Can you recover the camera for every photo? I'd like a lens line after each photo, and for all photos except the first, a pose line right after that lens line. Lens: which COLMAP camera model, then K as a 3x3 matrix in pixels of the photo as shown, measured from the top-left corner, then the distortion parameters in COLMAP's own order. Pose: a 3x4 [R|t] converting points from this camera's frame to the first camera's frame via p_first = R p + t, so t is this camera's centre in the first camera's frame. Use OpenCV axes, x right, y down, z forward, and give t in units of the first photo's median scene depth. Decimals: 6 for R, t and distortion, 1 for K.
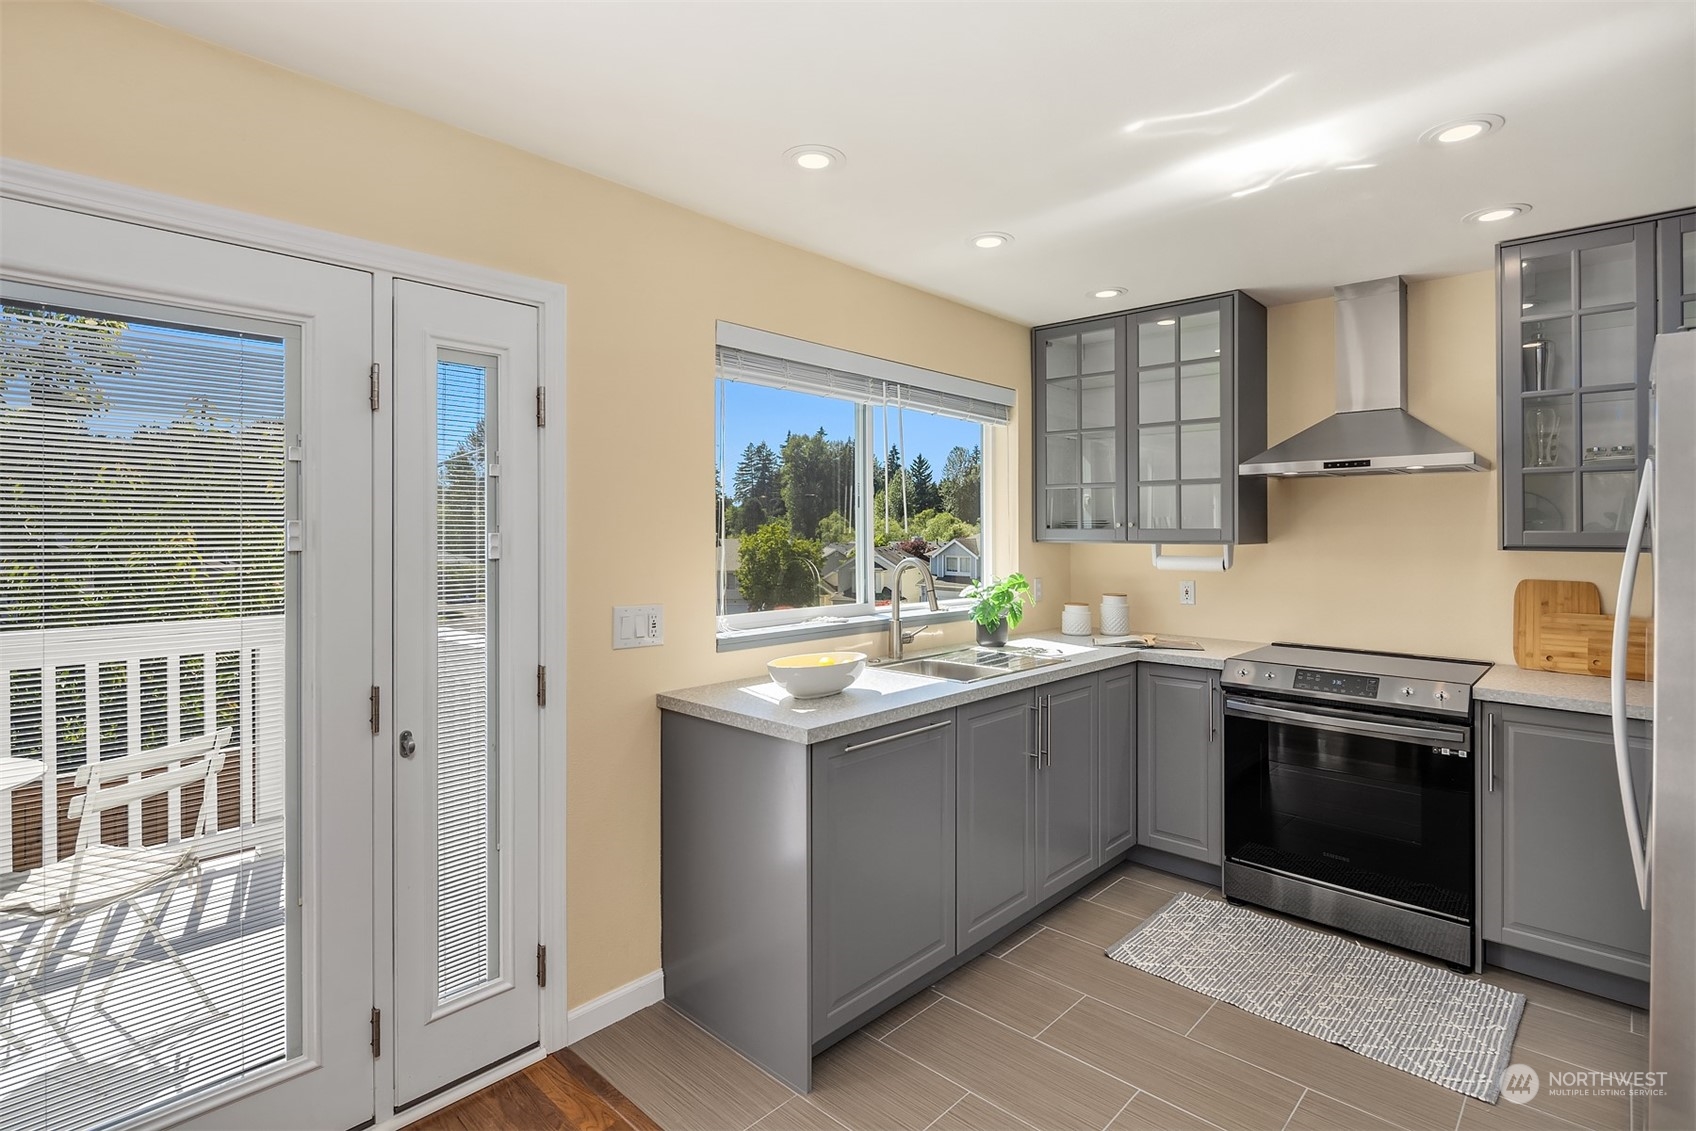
lens RADIAL K [[822.6, 0, 849.1], [0, 822.6, 533.2], [0, 0, 1]] dist [-0.002293, -0.000334]
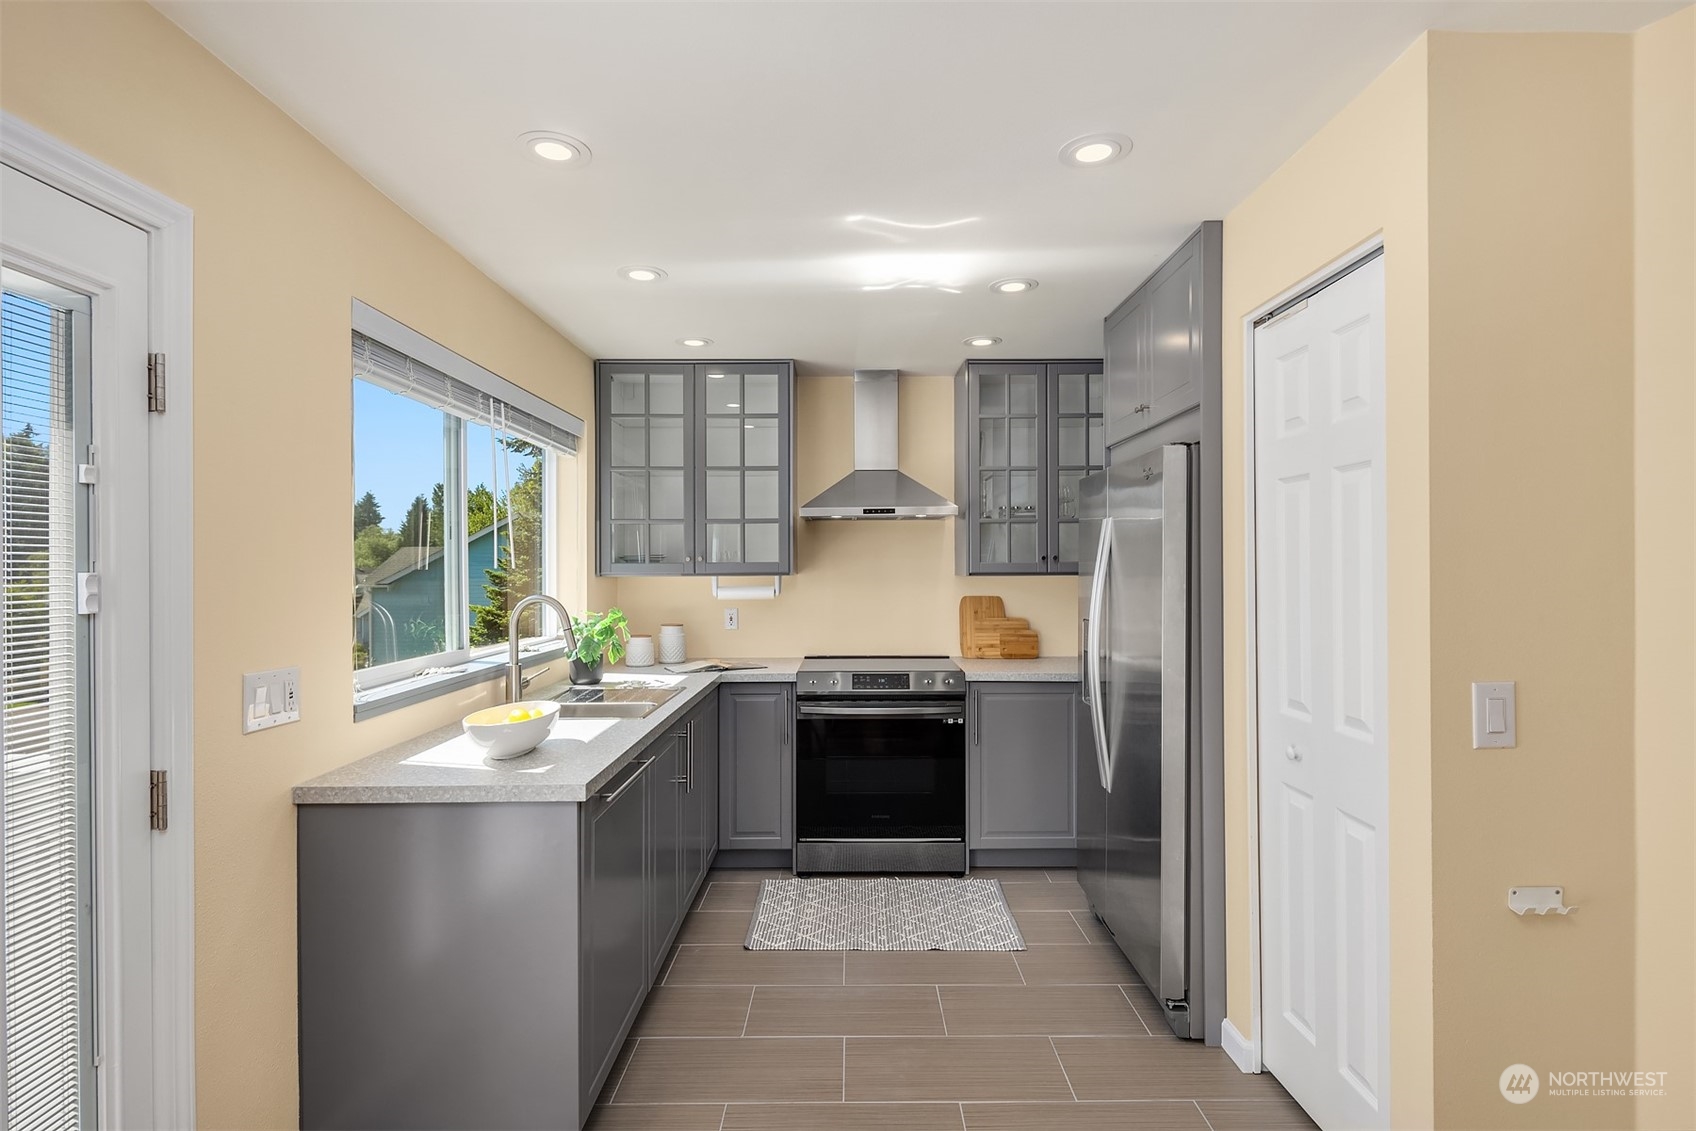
lens RADIAL K [[820.3, 0, 847.1], [0, 820.3, 571.4], [0, 0, 1]] dist [-0.001131, -0.000052]
pose [[0.732296, -0.013032, 0.680862, -0.300809], [0.010093, 0.999915, 0.008282, -0.000772], [-0.680912, 0.000807, 0.732365, 0.091988]]
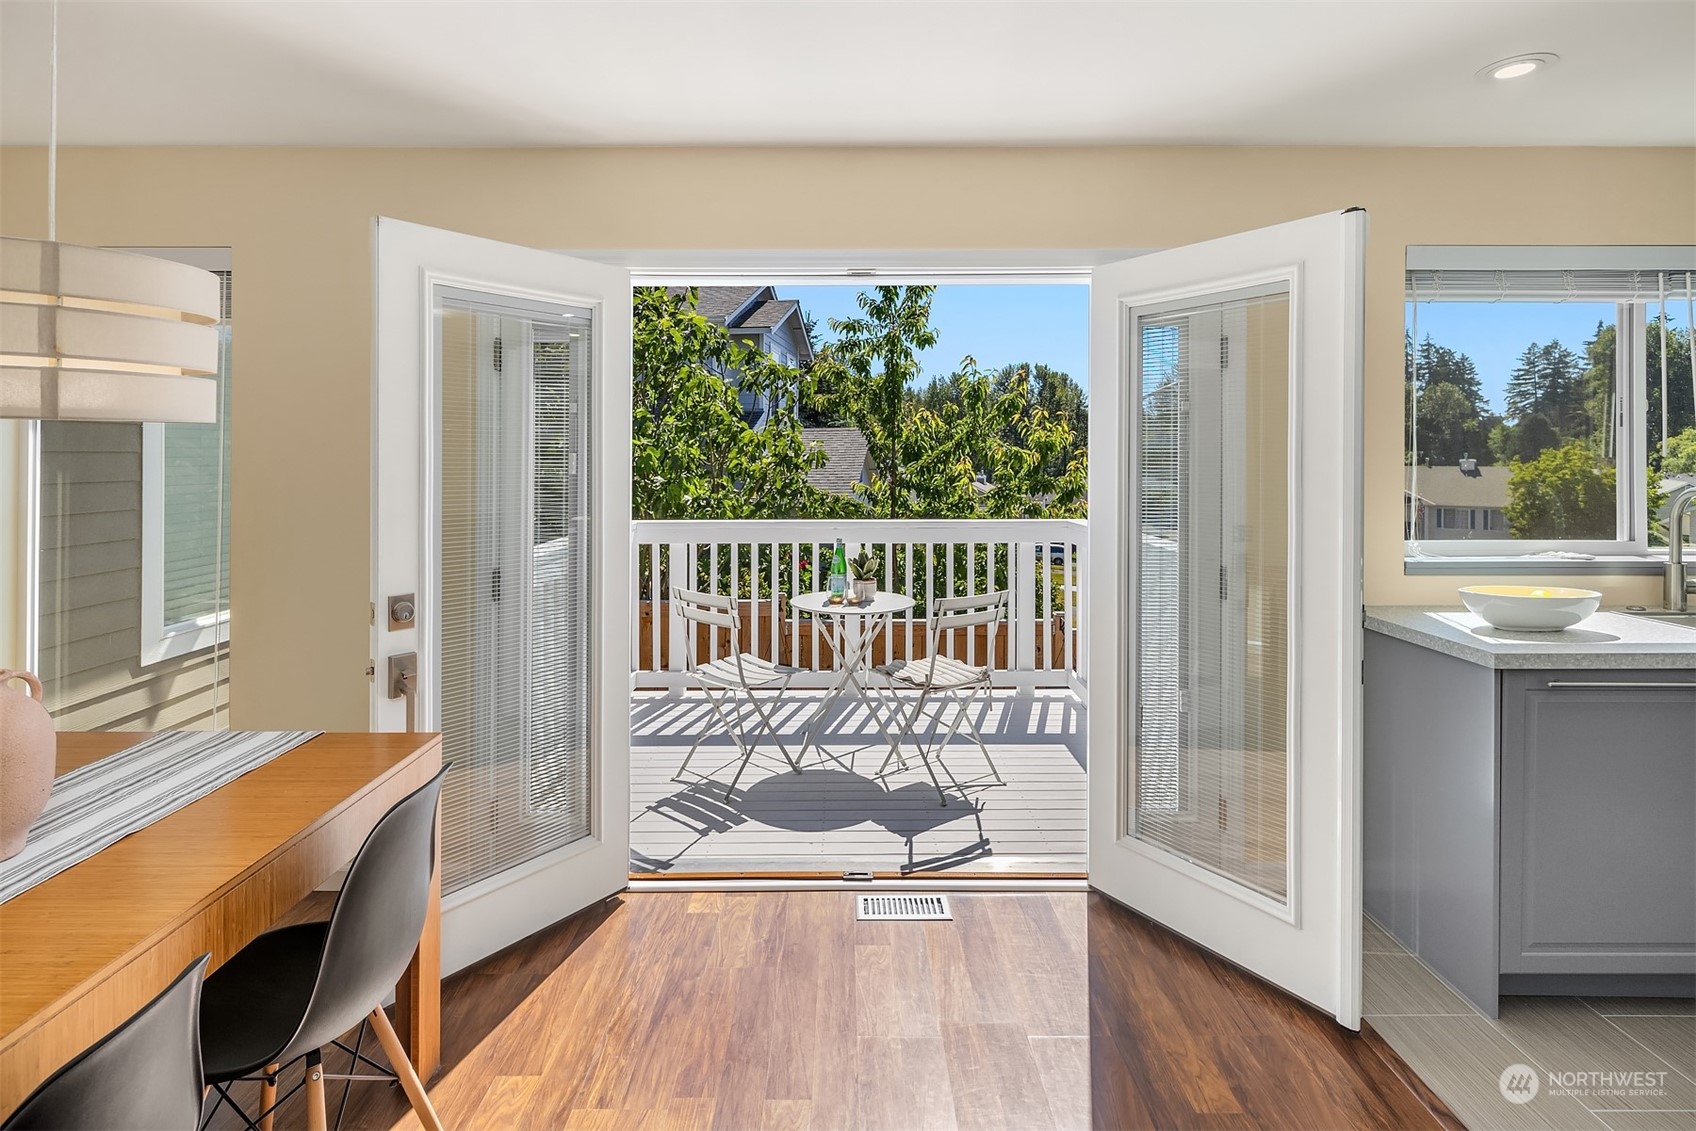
lens RADIAL K [[839.7, 0, 829.4], [0, 839.7, 460.2], [0, 0, 1]] dist [-0.010478, -0.000698]
pose [[0.678938, 0.001288, -0.734195, 0.092414], [-0.001011, 0.999999, 0.000818, 0.002660], [0.734195, 0.000187, 0.678938, -0.178985]]
